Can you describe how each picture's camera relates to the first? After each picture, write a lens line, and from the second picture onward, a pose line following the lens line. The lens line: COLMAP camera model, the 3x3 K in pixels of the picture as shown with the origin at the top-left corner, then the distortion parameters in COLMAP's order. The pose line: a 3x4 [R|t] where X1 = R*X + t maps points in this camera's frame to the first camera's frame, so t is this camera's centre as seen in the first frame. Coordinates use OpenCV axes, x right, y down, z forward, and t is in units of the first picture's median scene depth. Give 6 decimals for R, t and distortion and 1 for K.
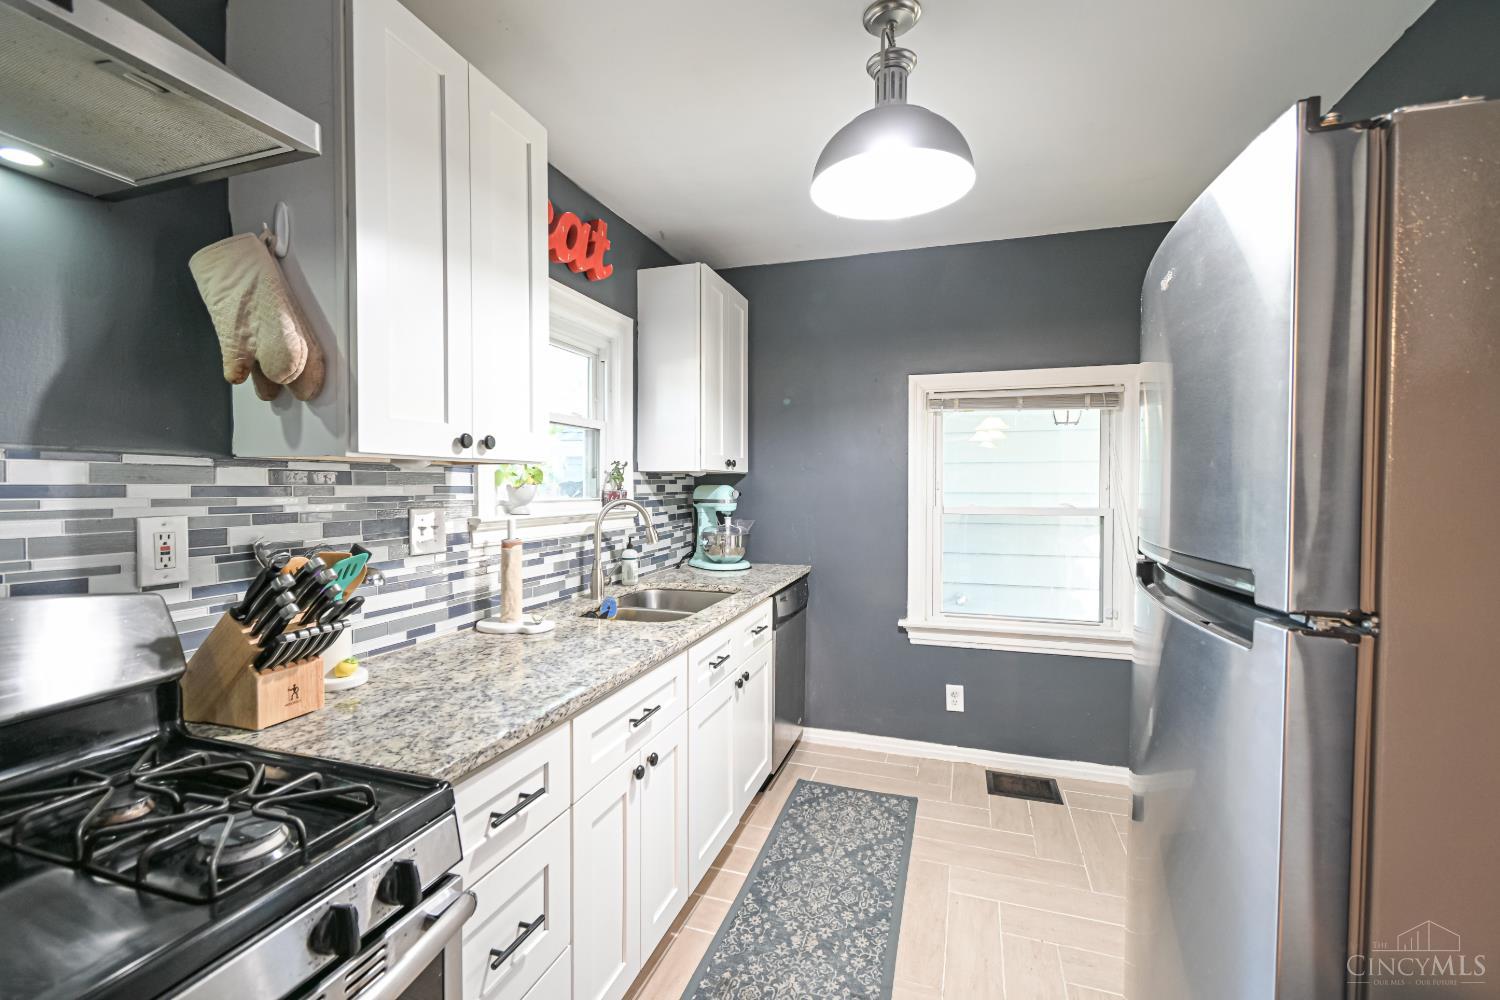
lens RADIAL K [[652.9, 0, 751.6], [0, 652.9, 492.0], [0, 0, 1]] dist [-0.005361, -0.000371]
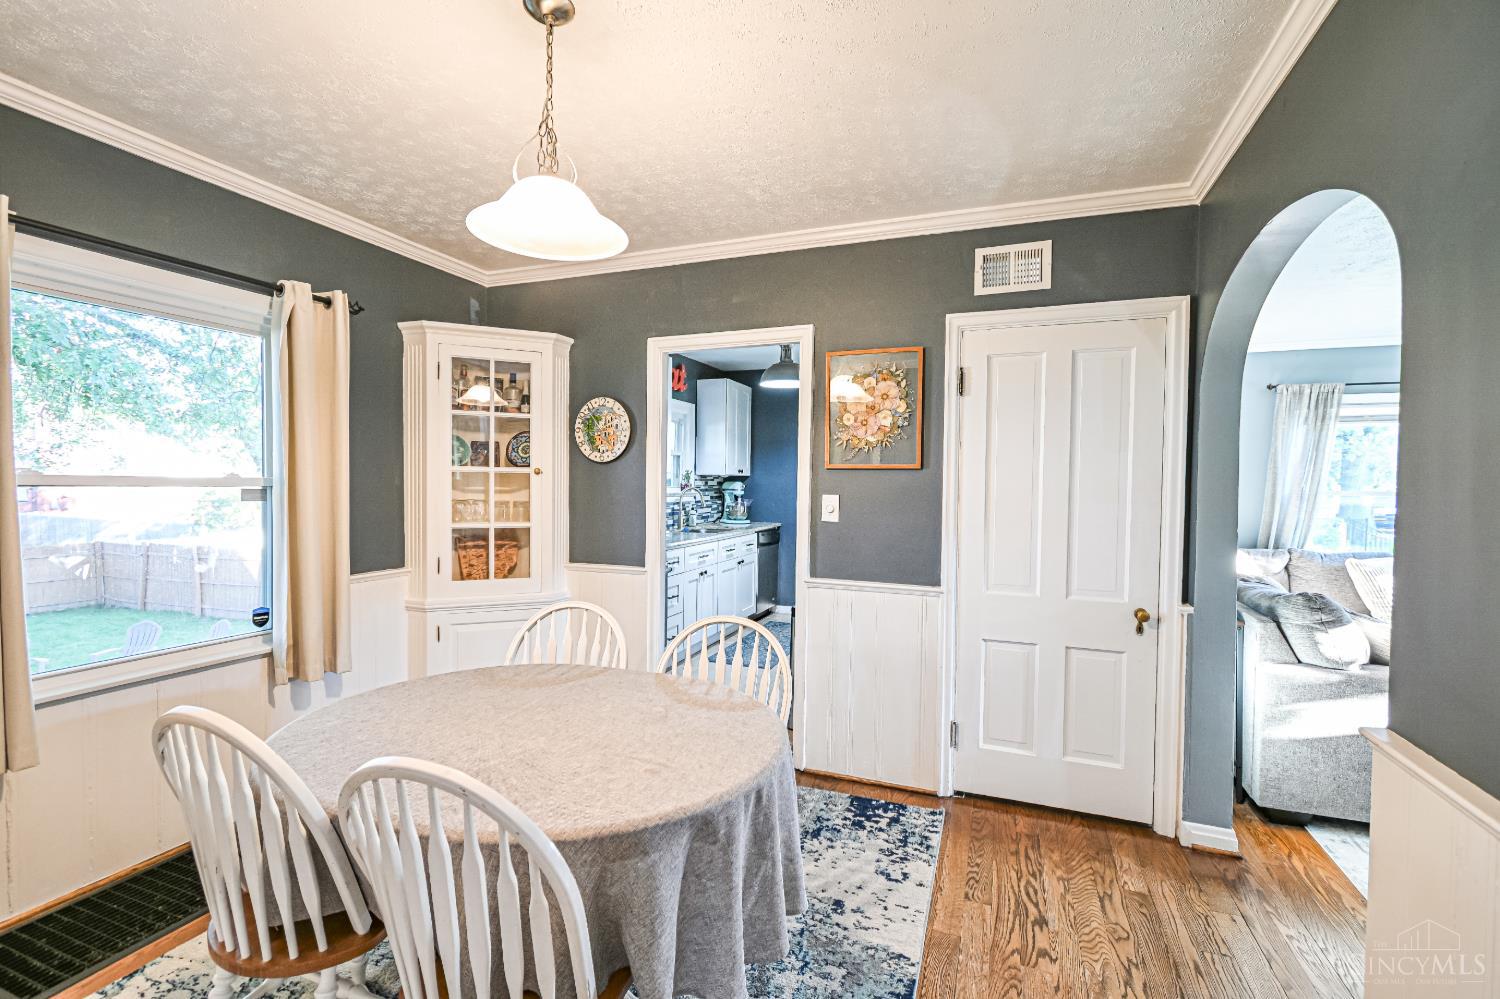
lens RADIAL K [[652.9, 0, 753.1], [0, 652.9, 510.9], [0, 0, 1]] dist [-0.005361, -0.000371]
pose [[0.999003, 0.016244, -0.041578, 0.093474], [-0.015125, 0.999519, 0.027077, 0.024161], [0.041998, -0.026421, 0.998768, -1.043331]]
